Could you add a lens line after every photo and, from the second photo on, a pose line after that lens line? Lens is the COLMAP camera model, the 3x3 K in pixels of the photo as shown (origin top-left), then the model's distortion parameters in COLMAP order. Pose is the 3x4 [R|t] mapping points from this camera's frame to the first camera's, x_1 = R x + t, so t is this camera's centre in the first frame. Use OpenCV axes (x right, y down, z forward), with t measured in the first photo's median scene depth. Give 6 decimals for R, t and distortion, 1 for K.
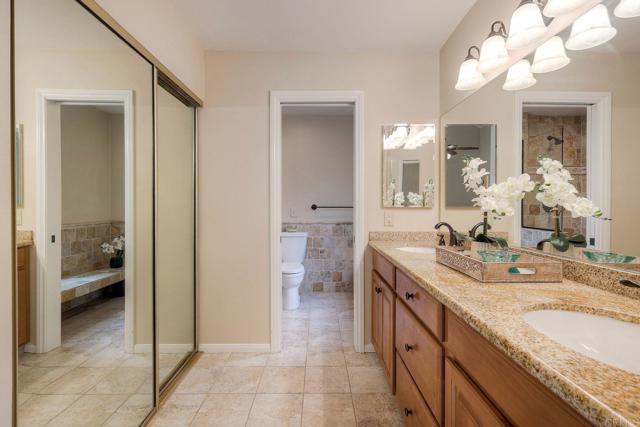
lens RADIAL K [[281.7, 0, 318.9], [0, 281.7, 209.2], [0, 0, 1]] dist [0.007496, -0.000798]
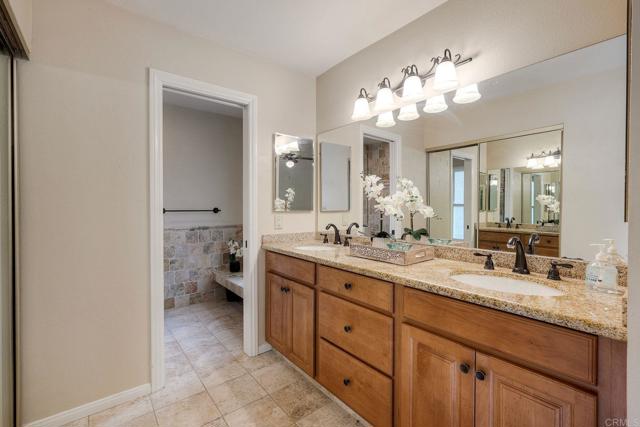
lens RADIAL K [[281.7, 0, 314.8], [0, 281.7, 211.7], [0, 0, 1]] dist [0.007496, -0.000798]
pose [[0.787373, -0.011463, 0.616370, -0.297344], [0.008234, 0.999933, 0.008079, -0.012839], [-0.616422, -0.001286, 0.787415, 0.075674]]
